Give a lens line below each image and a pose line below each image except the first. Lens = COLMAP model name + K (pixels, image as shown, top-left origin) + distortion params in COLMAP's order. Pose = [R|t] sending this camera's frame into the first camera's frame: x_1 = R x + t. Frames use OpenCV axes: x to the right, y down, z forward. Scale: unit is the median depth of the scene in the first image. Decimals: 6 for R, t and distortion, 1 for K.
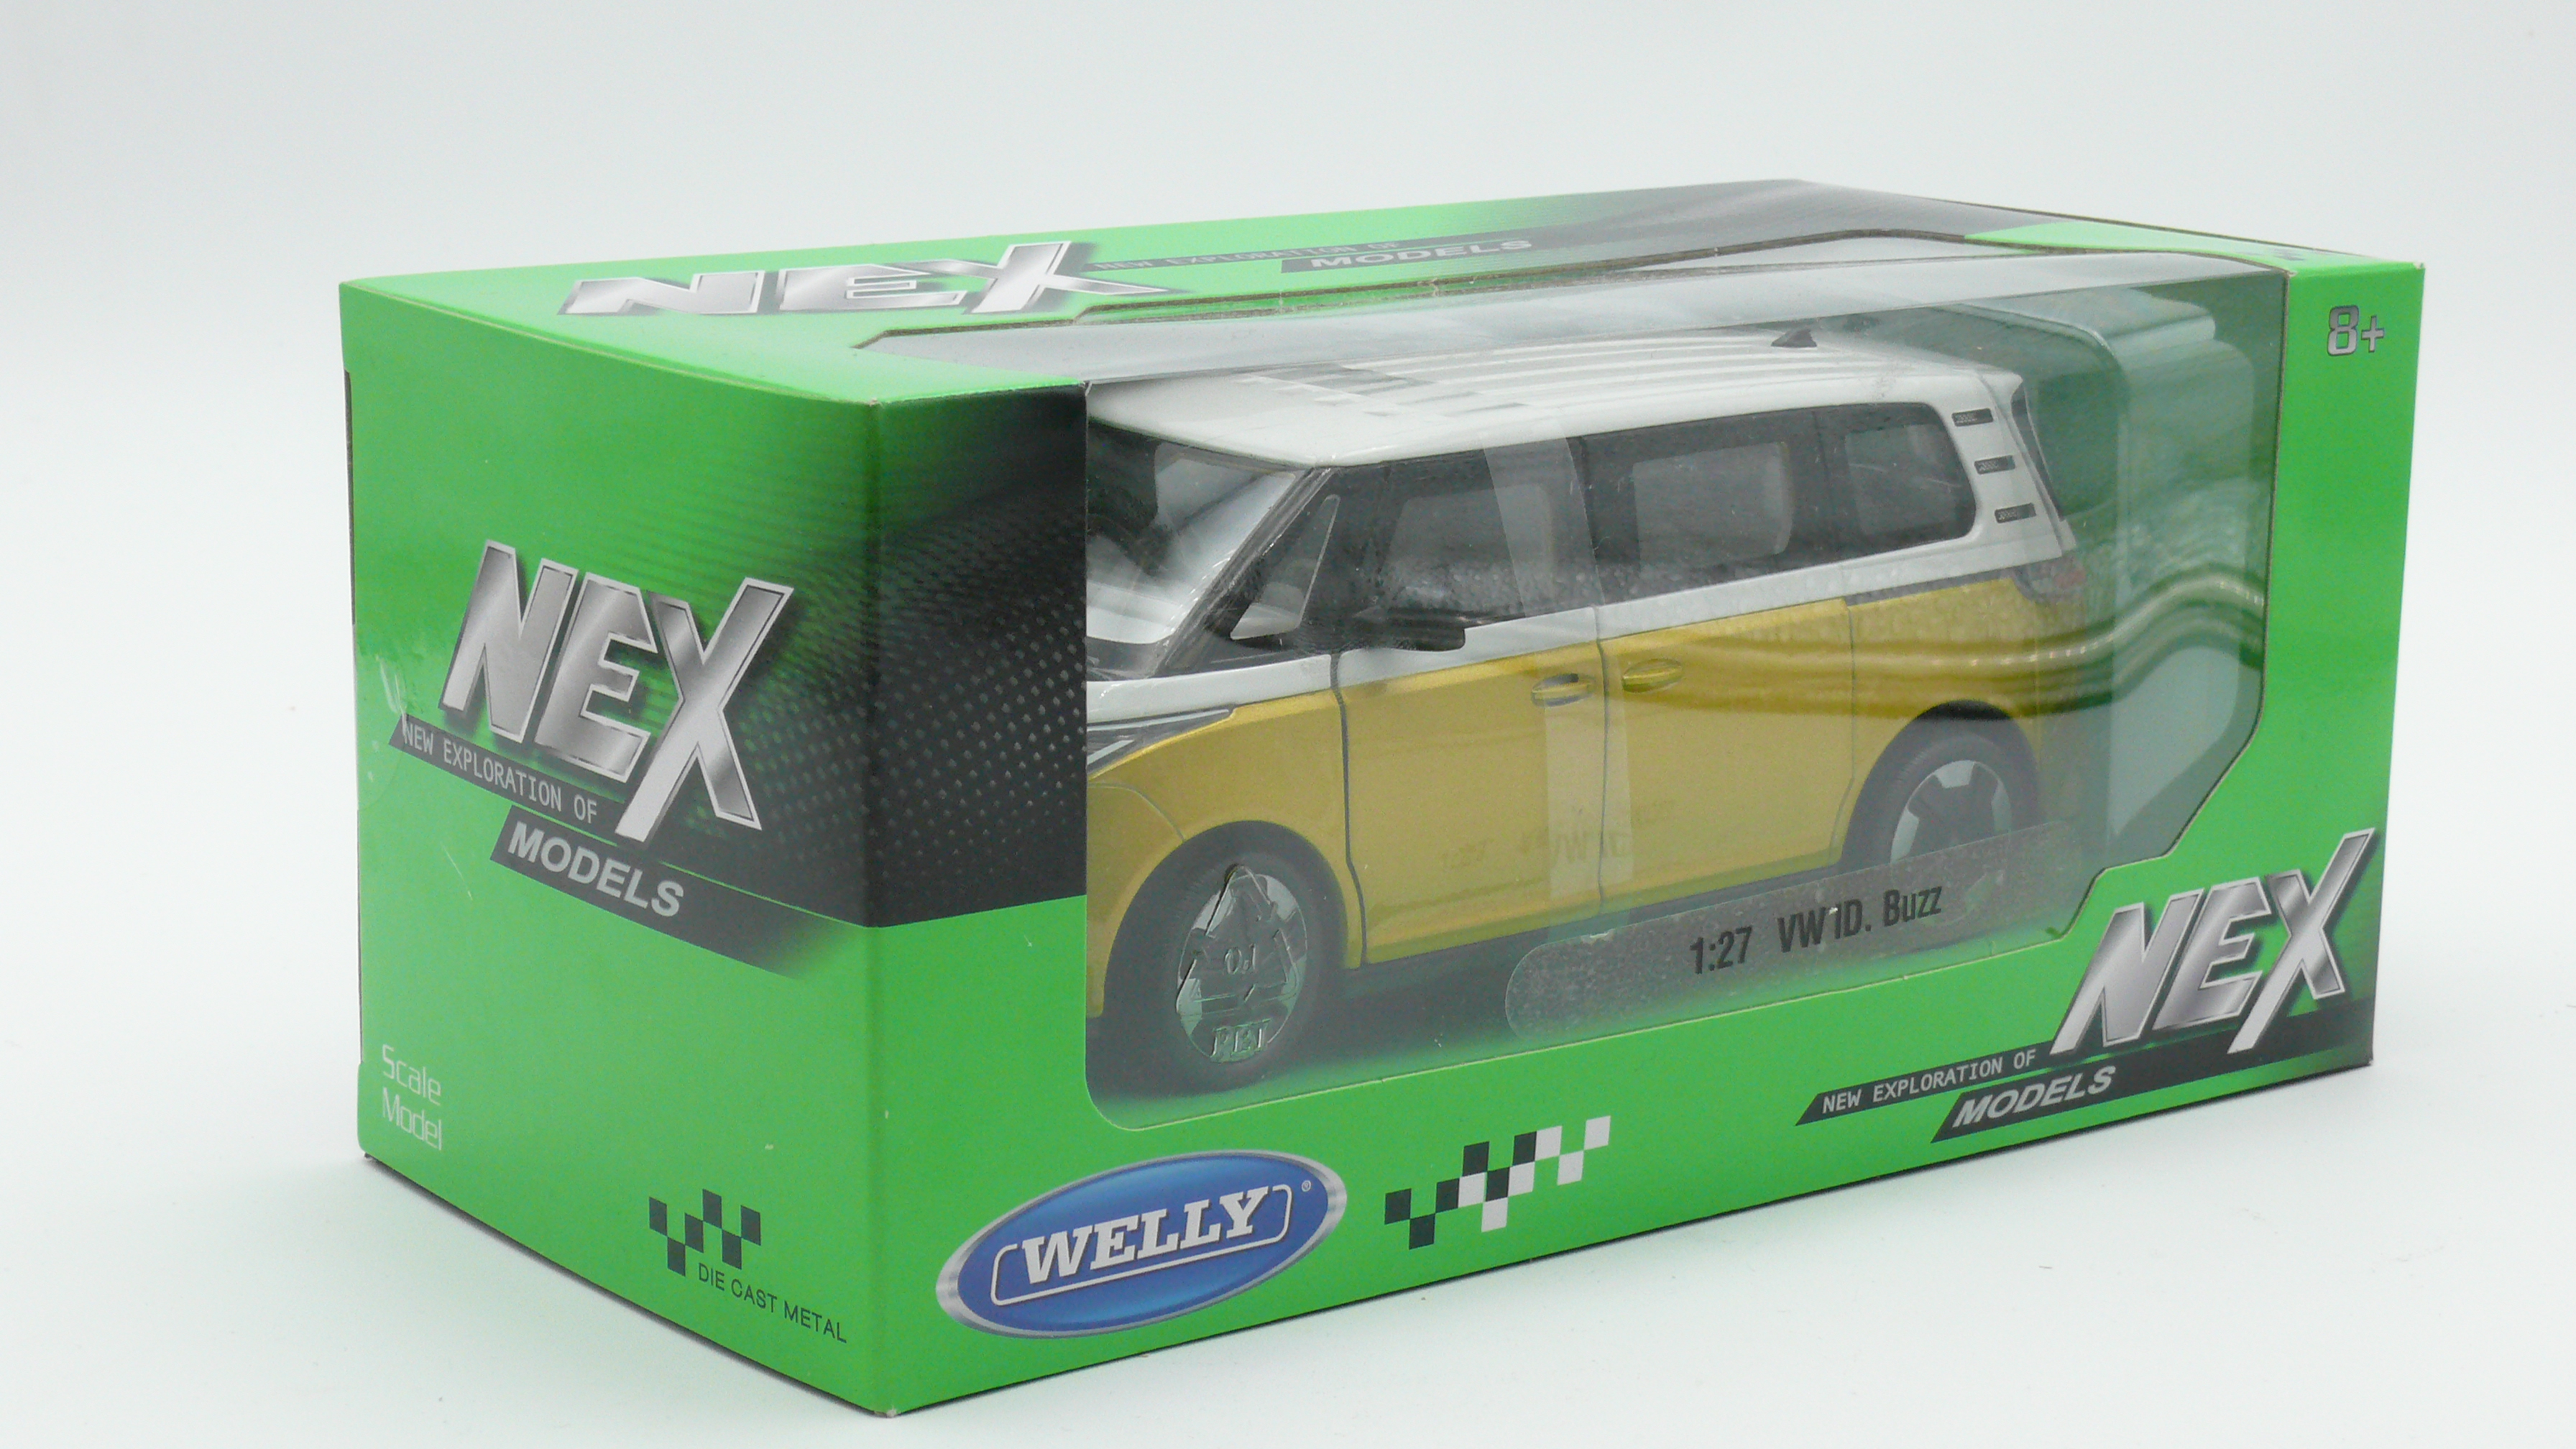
lens RADIAL K [[4439.5, 0, 1288.0], [0, 4439.5, 724.5], [0, 0, 1]] dist [-0.140613, 0.271189]
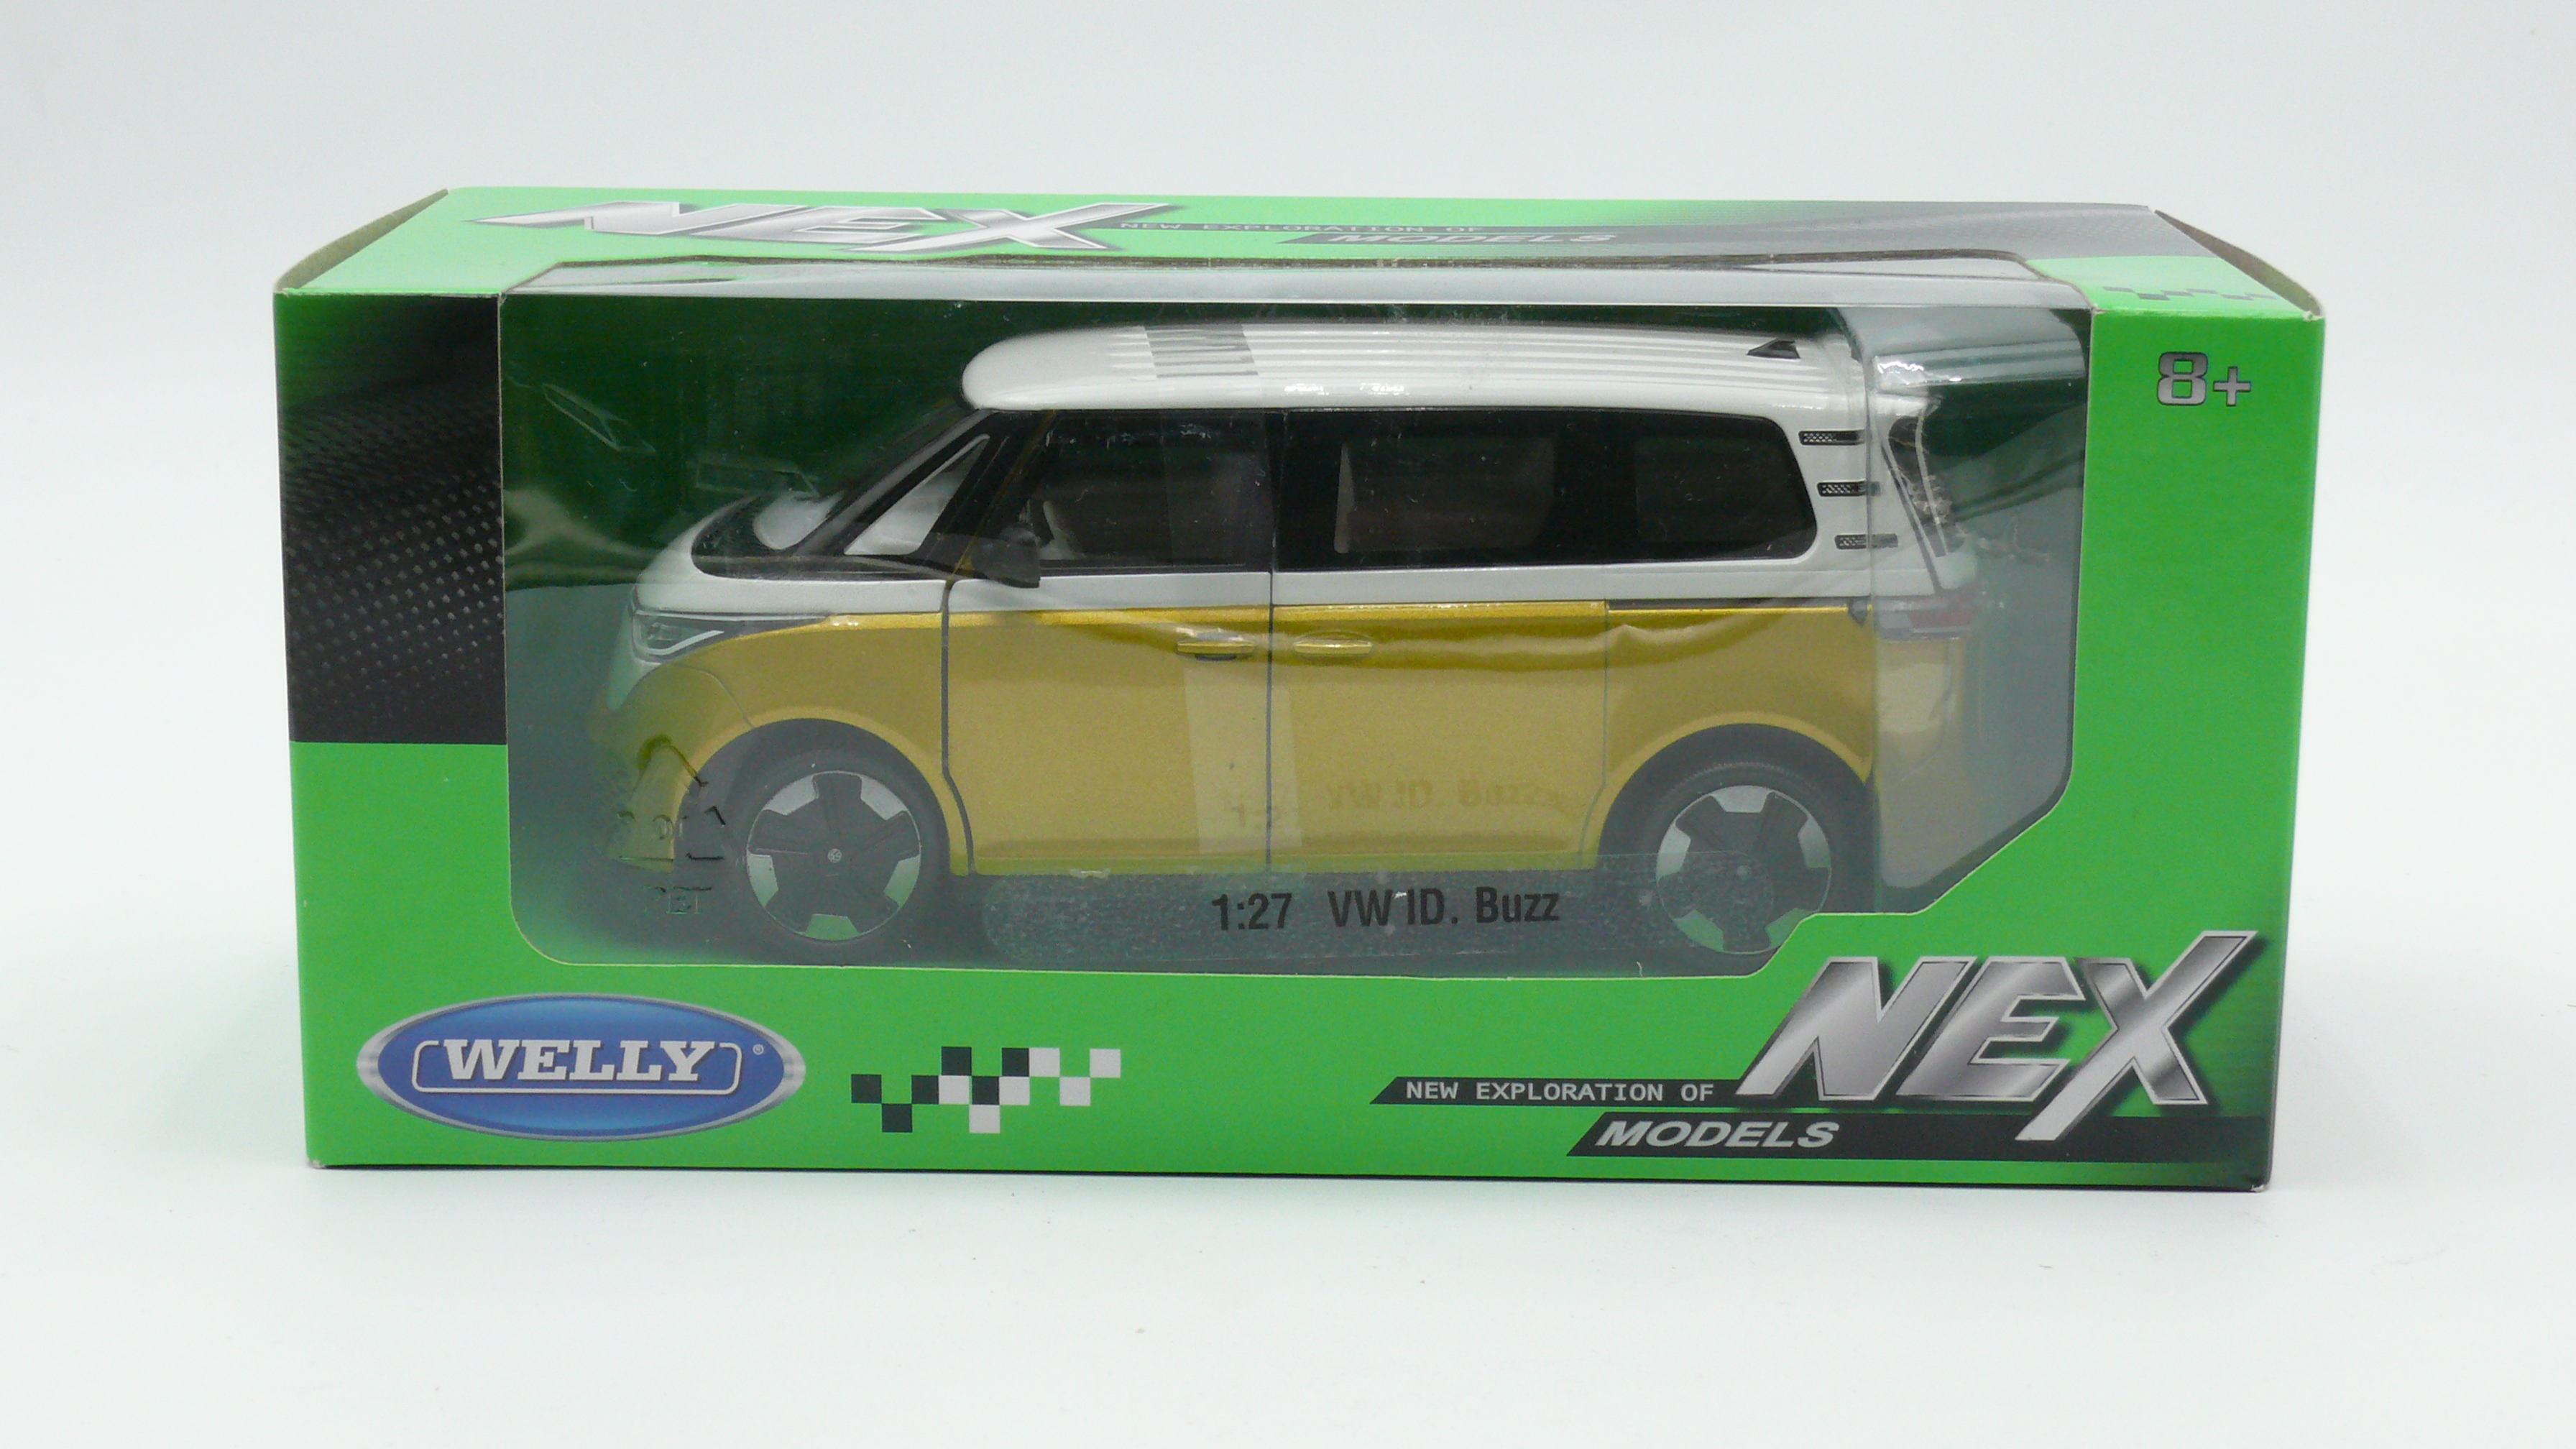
lens RADIAL K [[4439.5, 0, 1288.0], [0, 4439.5, 724.5], [0, 0, 1]] dist [-0.140613, 0.271189]
pose [[0.828323, 0.125217, -0.546078, 0.658890], [-0.128494, 0.991182, 0.032372, -0.026116], [0.545316, 0.043353, 0.837109, 0.143214]]
